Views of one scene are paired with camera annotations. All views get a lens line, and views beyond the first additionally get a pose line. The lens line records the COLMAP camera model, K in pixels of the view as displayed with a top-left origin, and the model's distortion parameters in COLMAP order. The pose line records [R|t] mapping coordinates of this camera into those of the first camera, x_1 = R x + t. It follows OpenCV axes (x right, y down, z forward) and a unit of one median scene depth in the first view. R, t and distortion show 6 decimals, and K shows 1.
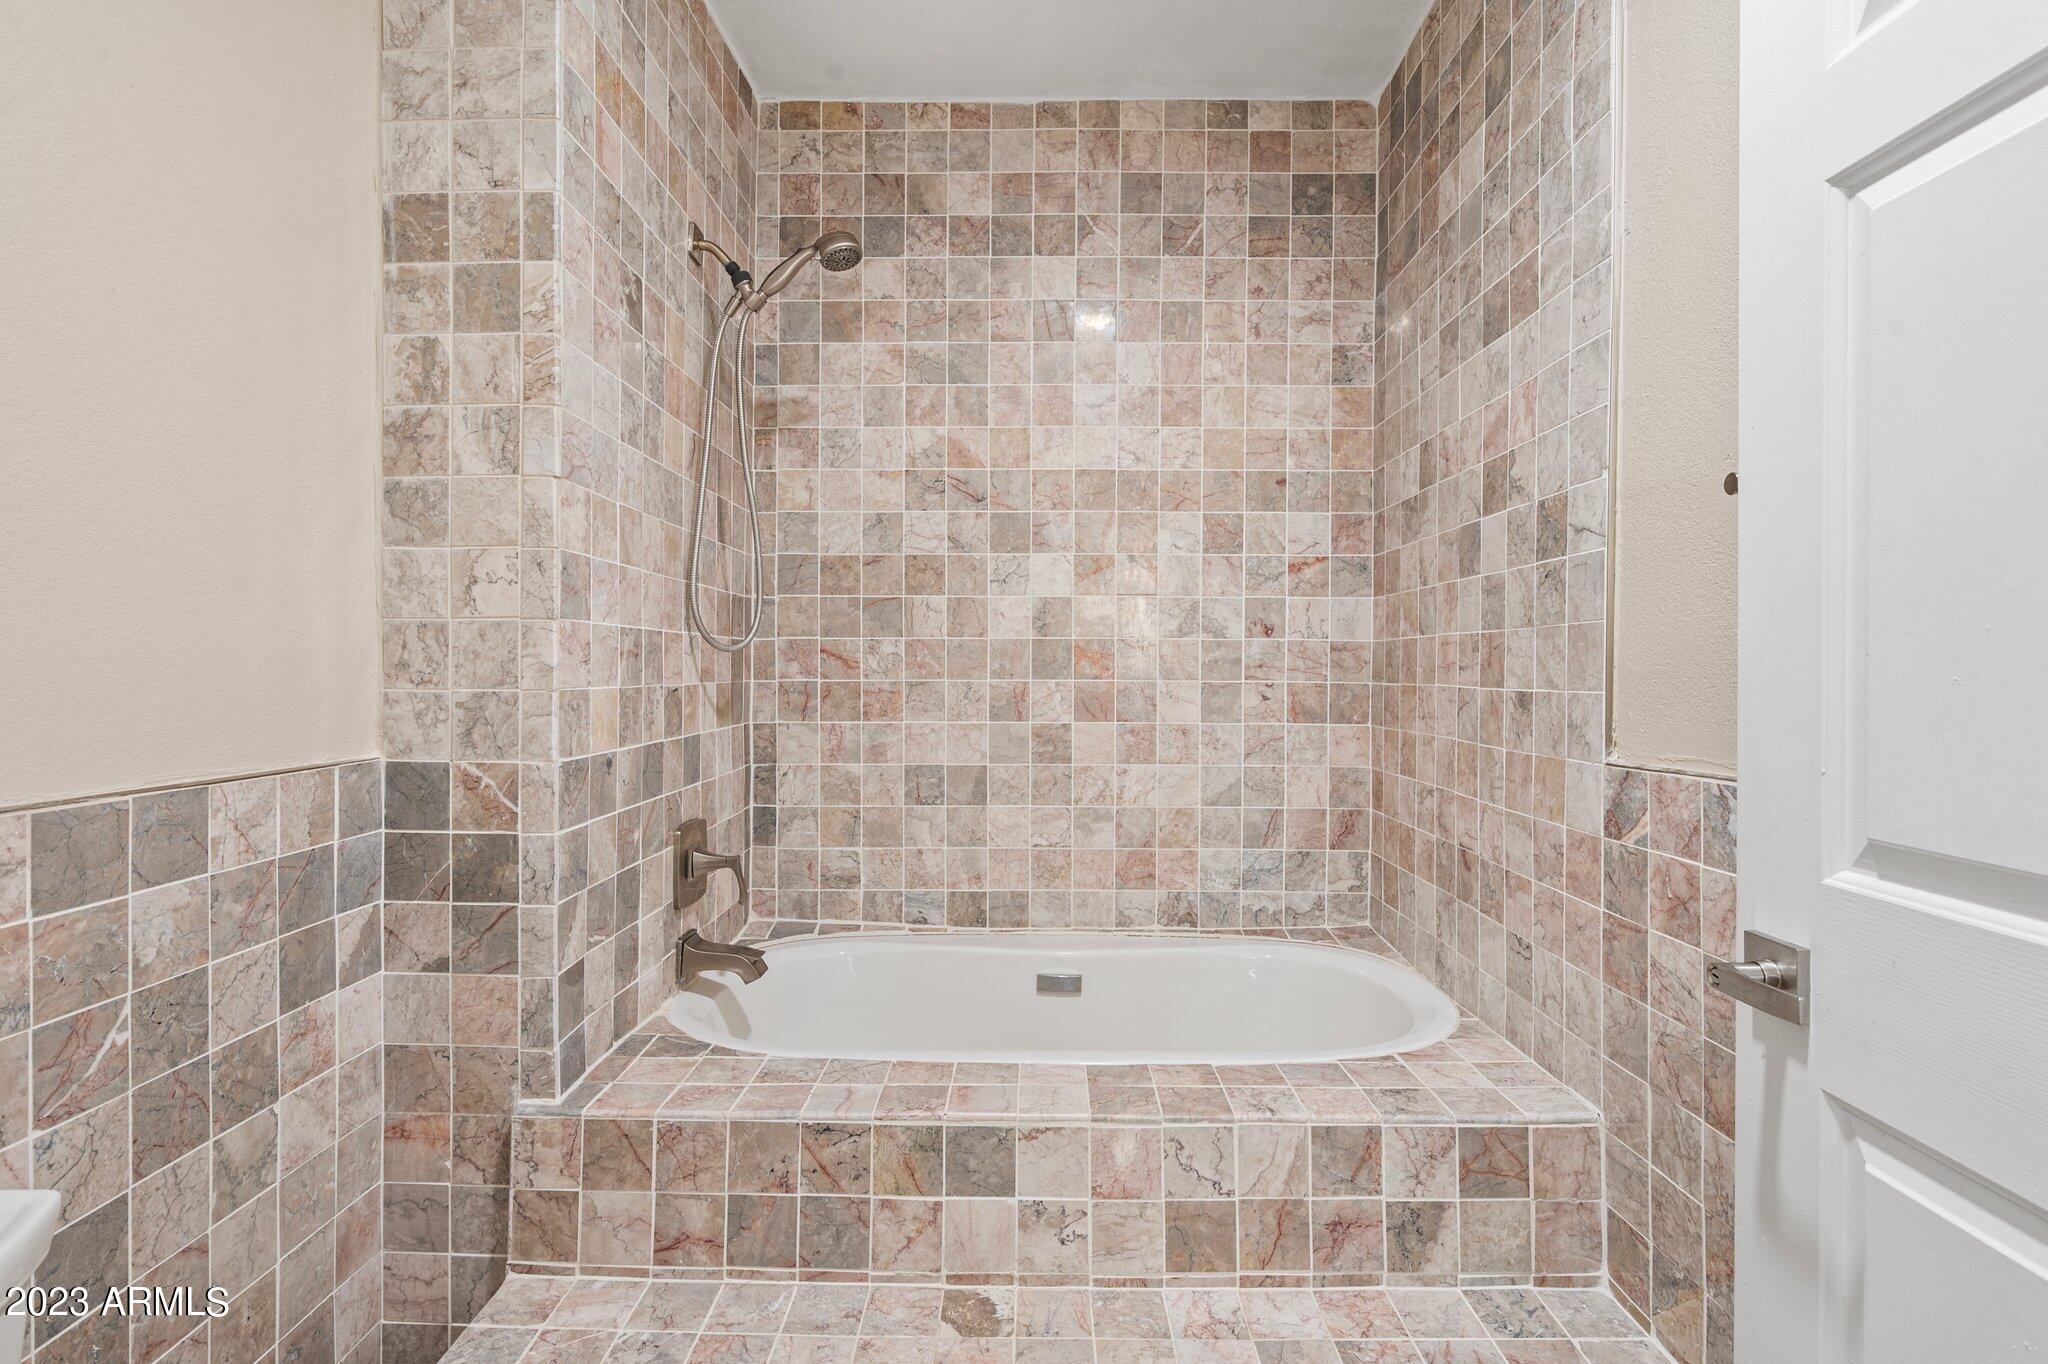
lens RADIAL K [[986.5, 0, 1025.8], [0, 986.5, 668.1], [0, 0, 1]] dist [-0.000484, -0.000650]
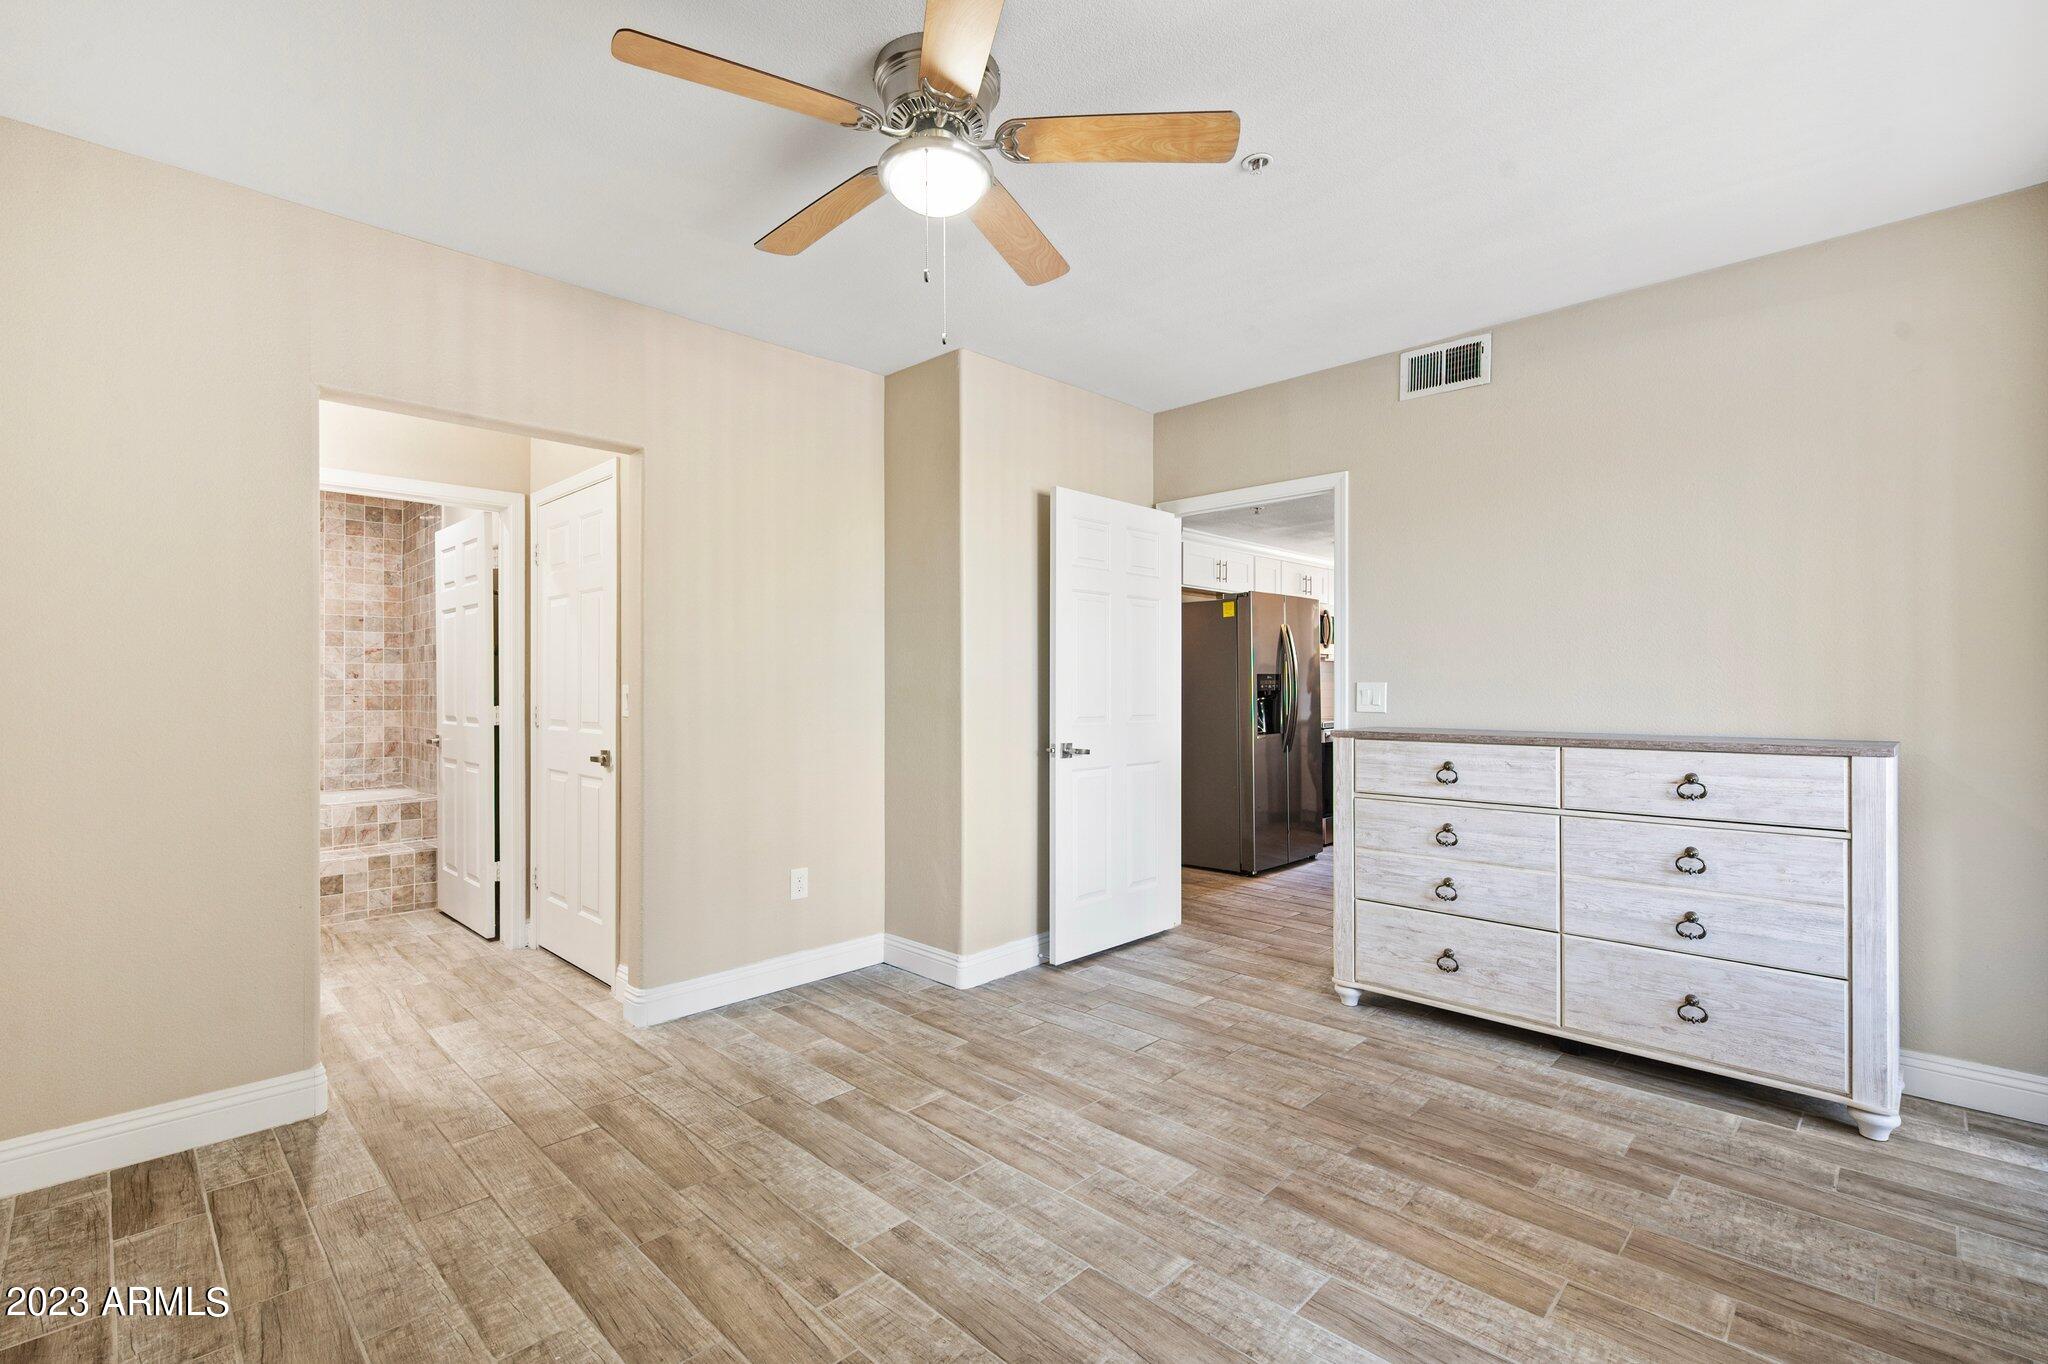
lens RADIAL K [[939.2, 0, 1041.0], [0, 939.2, 688.5], [0, 0, 1]] dist [0.001660, 0.000305]
pose [[0.691376, -0.006210, 0.722469, -0.306878], [0.008099, 0.999967, 0.000846, 0.008637], [-0.722450, 0.005266, 0.691403, -2.077355]]
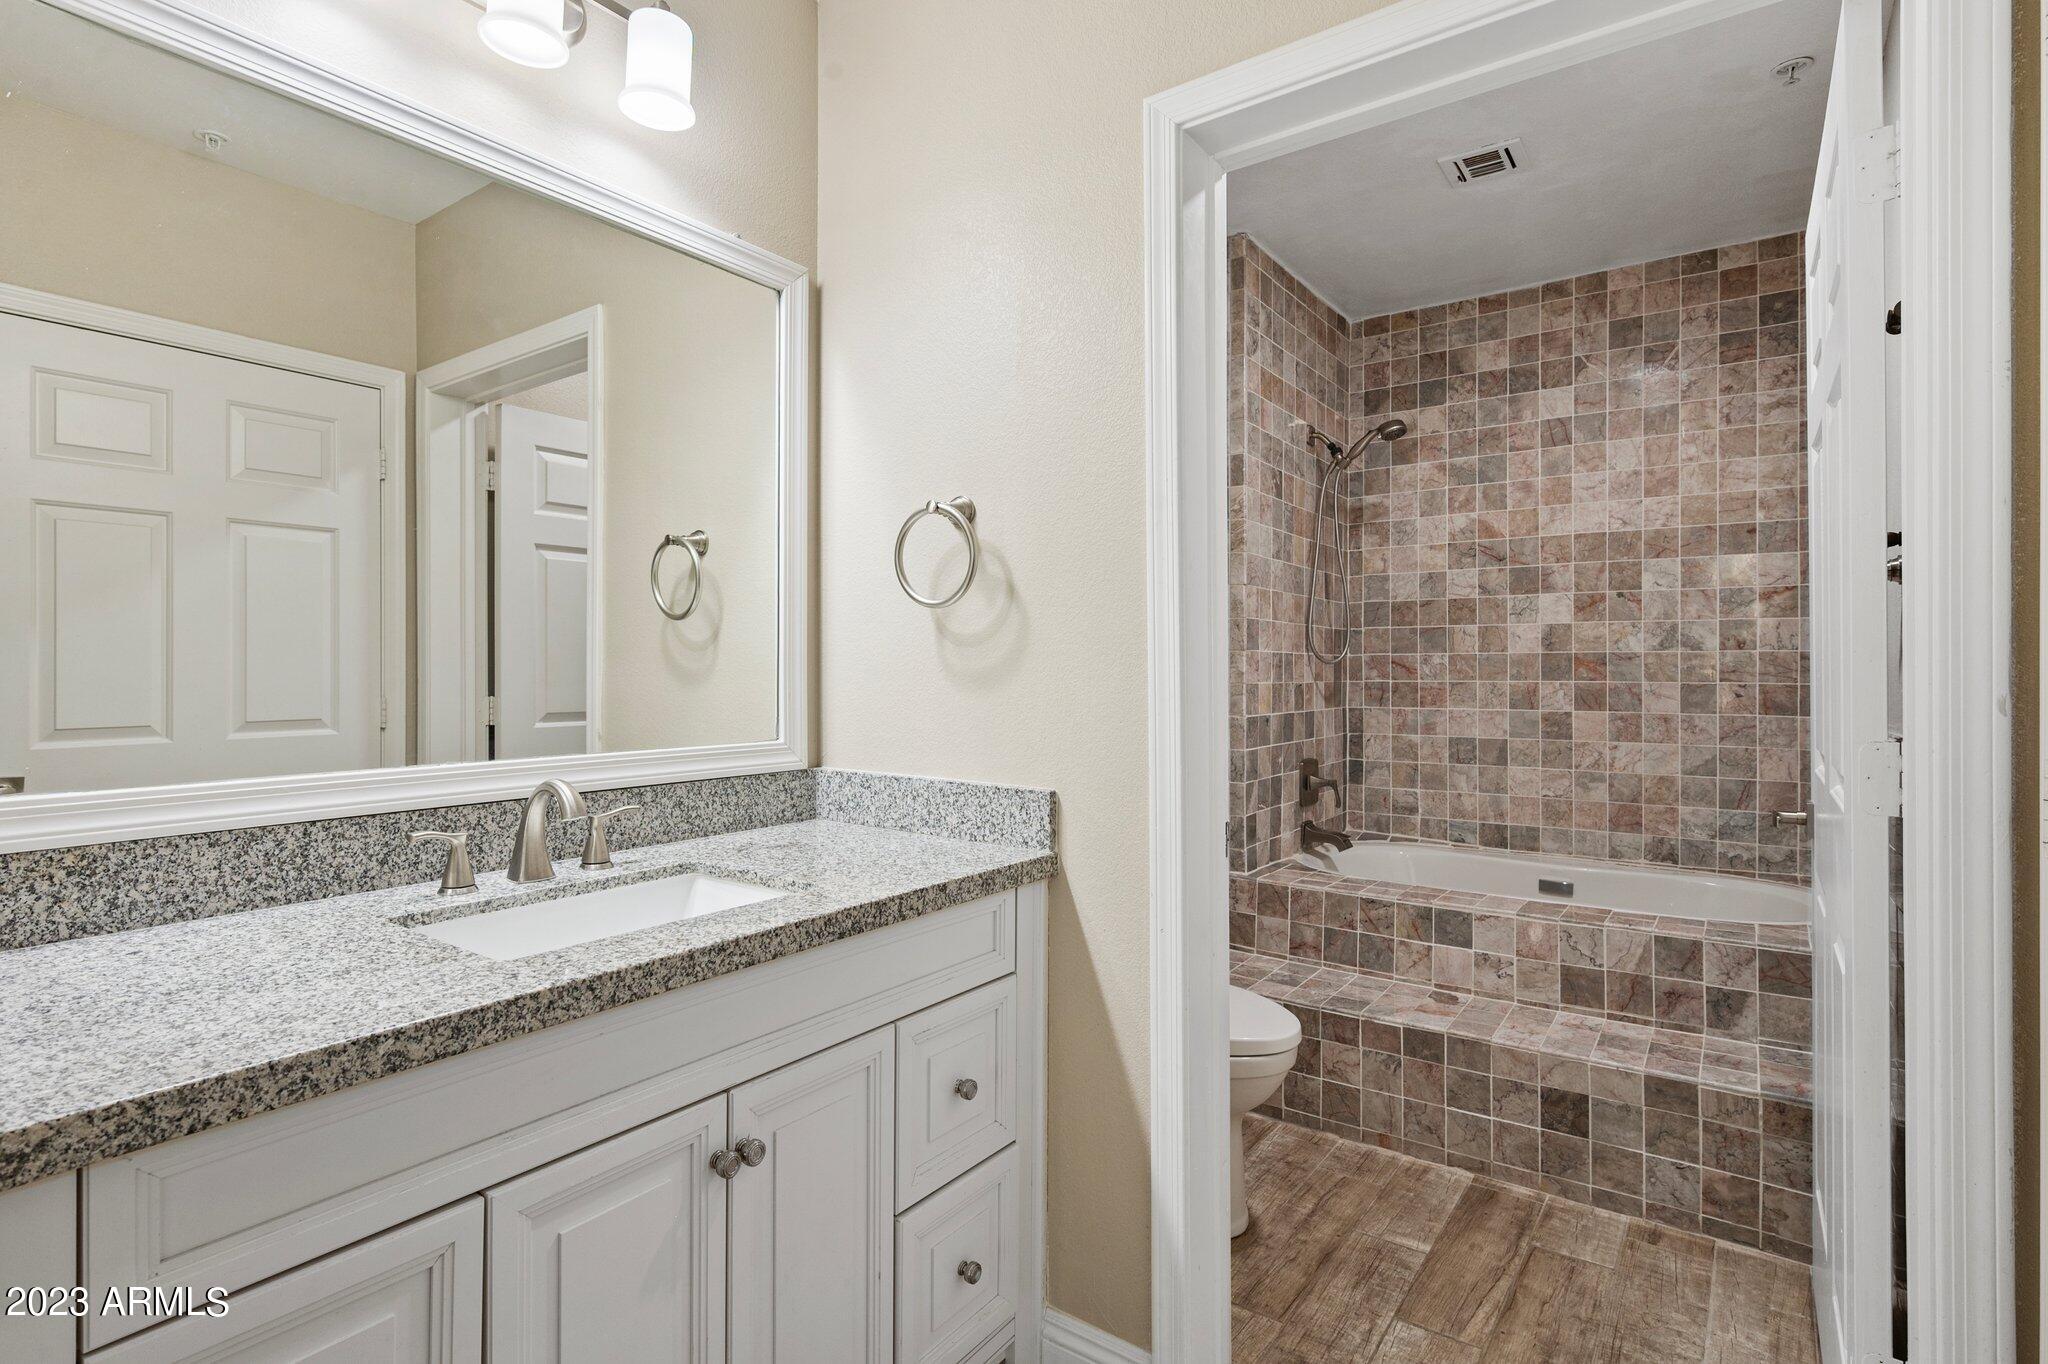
lens RADIAL K [[986.5, 0, 1025.8], [0, 986.5, 668.1], [0, 0, 1]] dist [-0.000484, -0.000650]
pose [[0.813210, -0.004485, -0.581952, 0.235989], [0.000635, 0.999977, -0.006820, 0.002082], [0.581969, 0.005177, 0.813194, -0.625815]]
